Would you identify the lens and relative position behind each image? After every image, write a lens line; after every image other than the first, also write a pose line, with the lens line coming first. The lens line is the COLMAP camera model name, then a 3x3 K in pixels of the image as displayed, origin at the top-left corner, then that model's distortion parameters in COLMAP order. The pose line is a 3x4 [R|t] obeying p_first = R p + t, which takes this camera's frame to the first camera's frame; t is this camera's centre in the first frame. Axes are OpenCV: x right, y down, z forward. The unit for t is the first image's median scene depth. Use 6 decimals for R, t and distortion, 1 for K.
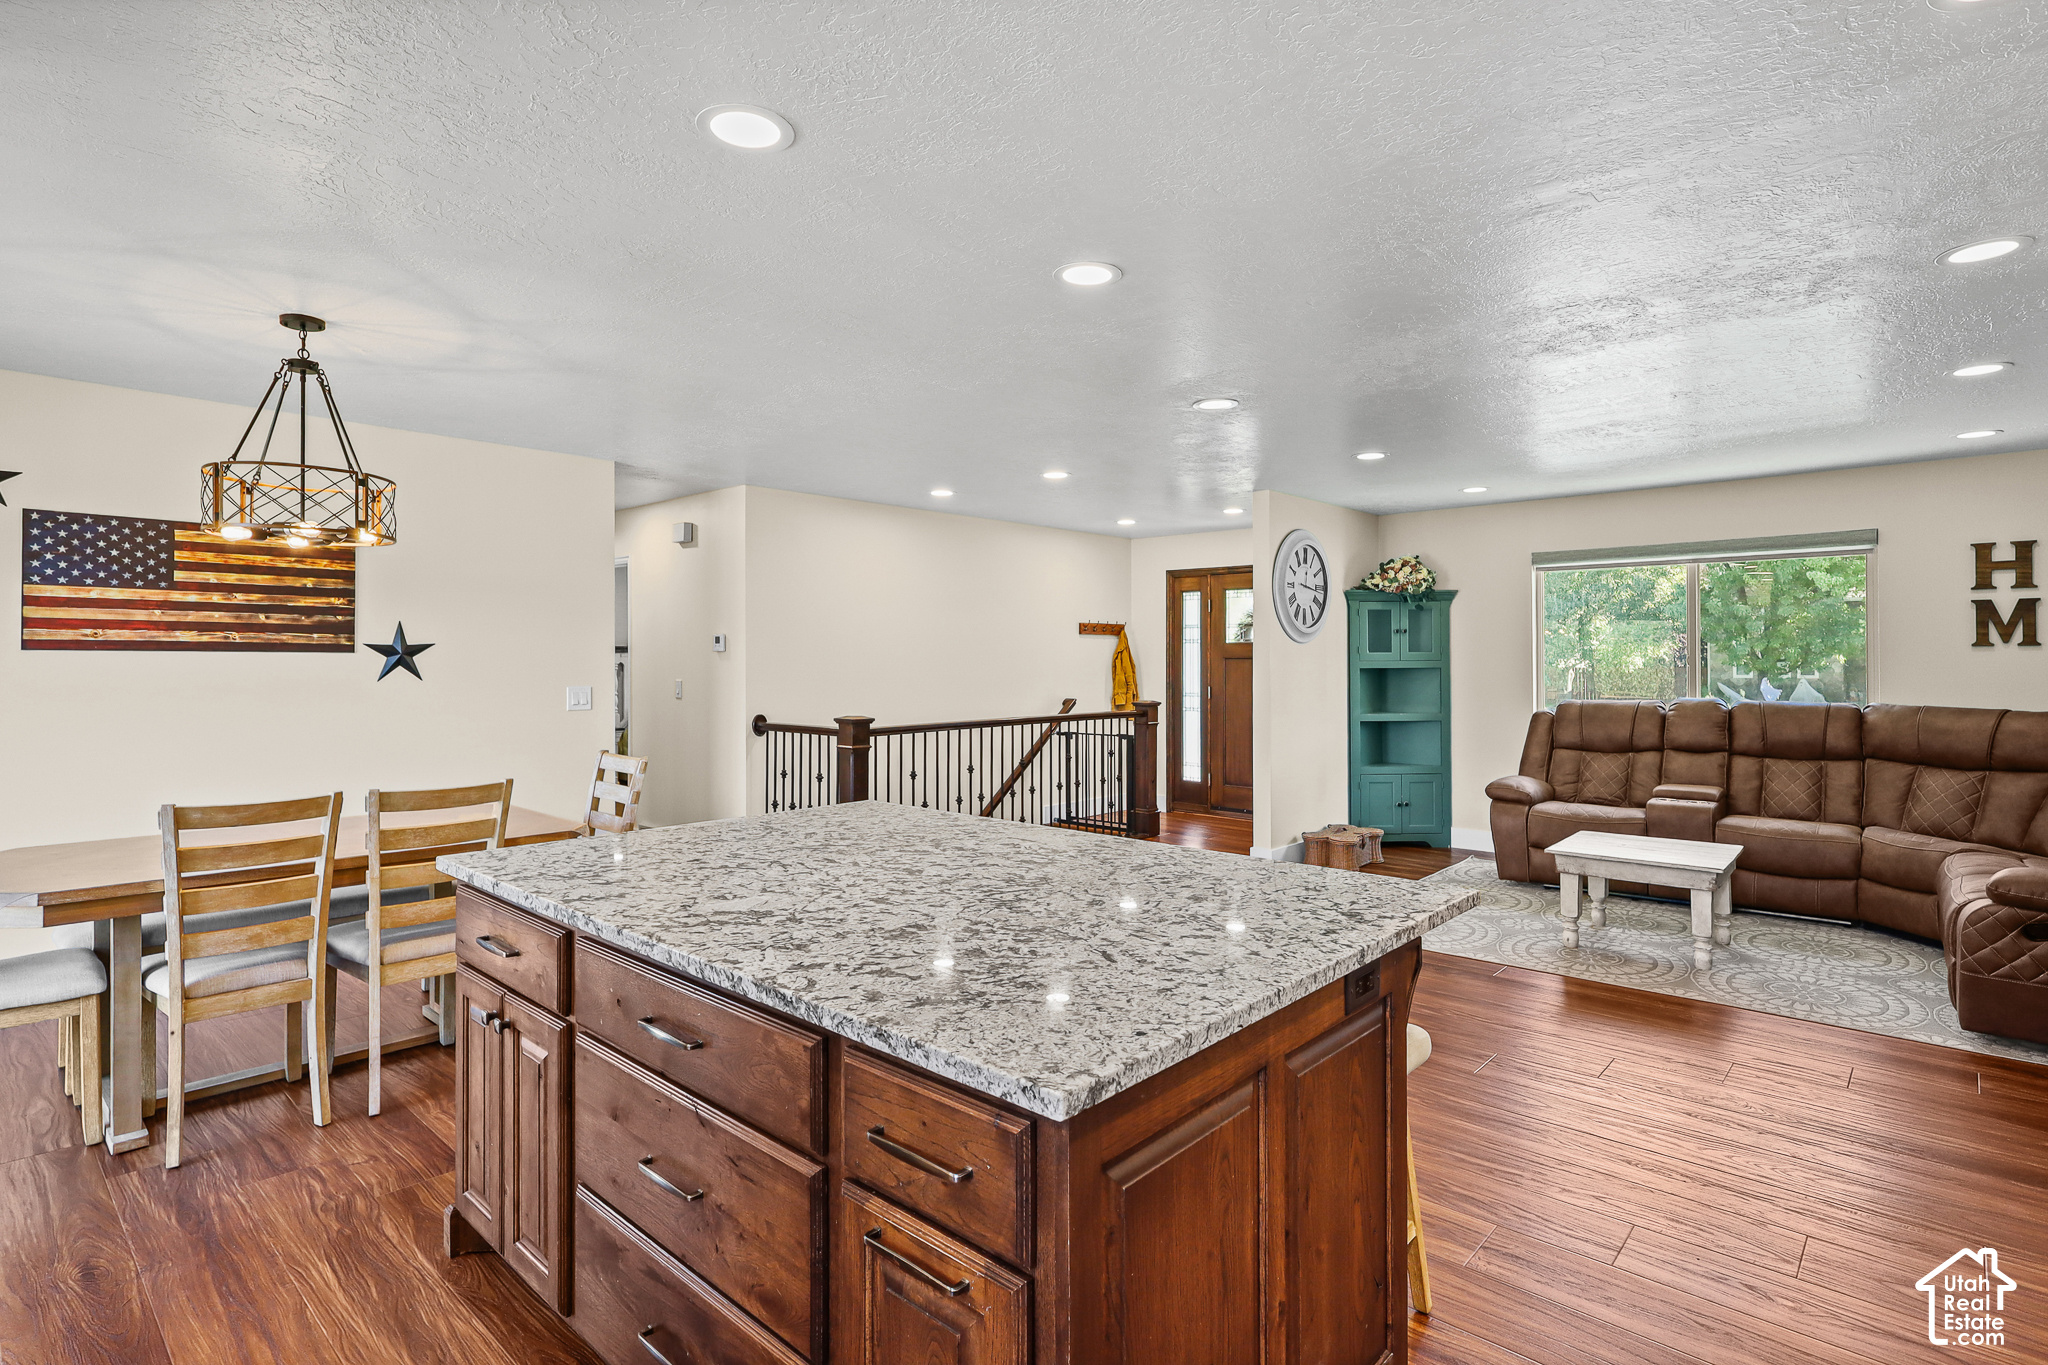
lens RADIAL K [[974.9, 0, 1119.2], [0, 974.9, 655.8], [0, 0, 1]] dist [0.003794, 0.000546]
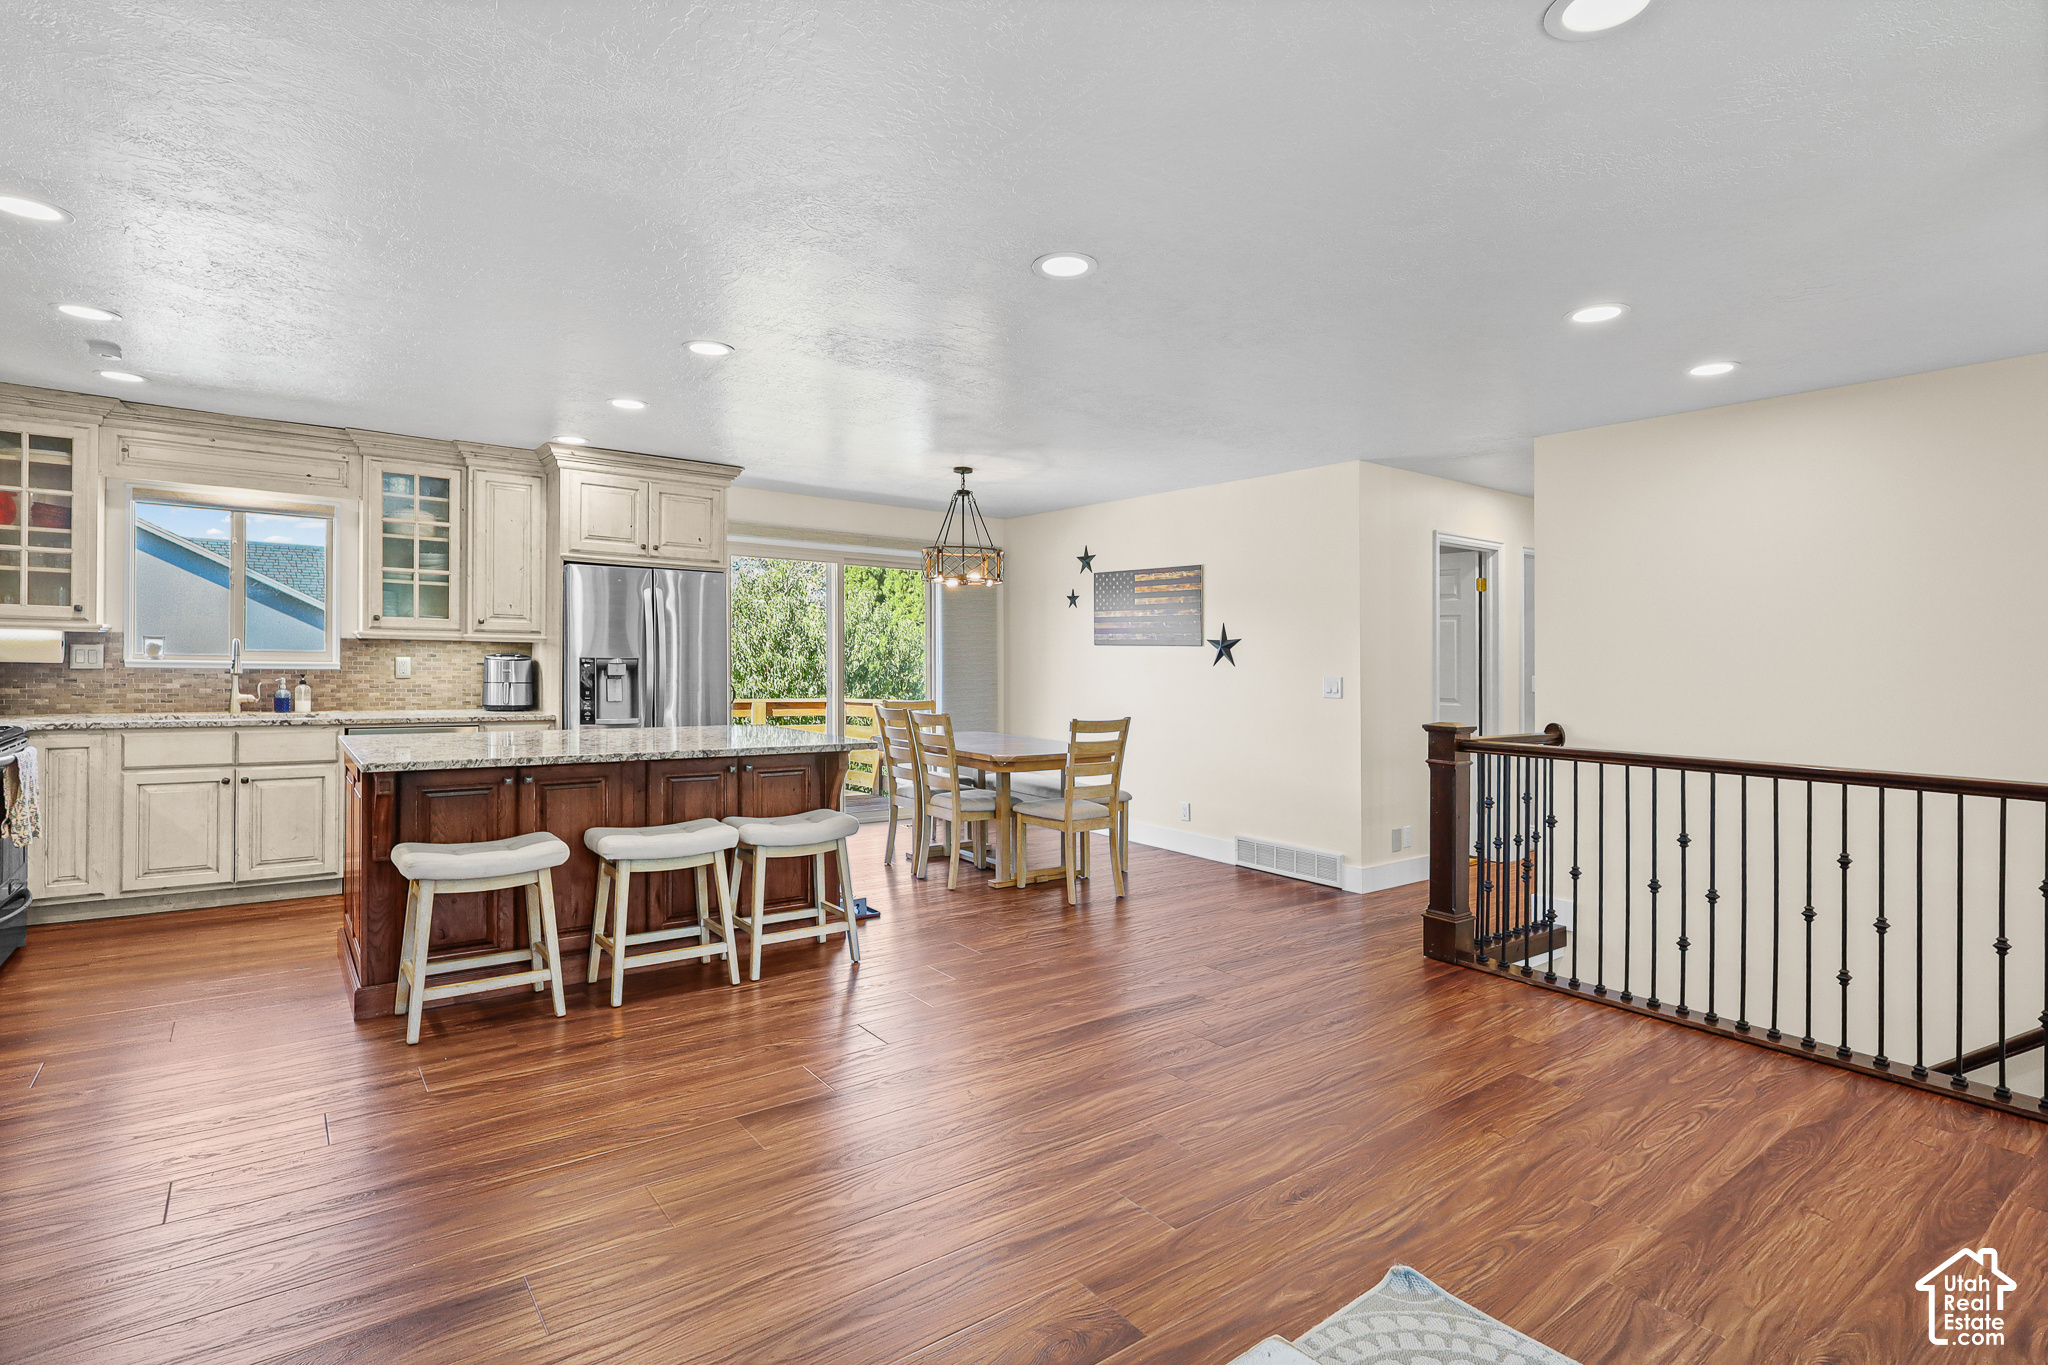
lens RADIAL K [[1023.9, 0, 971.5], [0, 1023.9, 656.5], [0, 0, 1]] dist [-0.001993, -0.000090]
pose [[-0.245518, -0.007002, -0.969367, 0.645571], [-0.014753, 0.999885, -0.003486, 0.019444], [0.969280, 0.013445, -0.245593, 0.872391]]
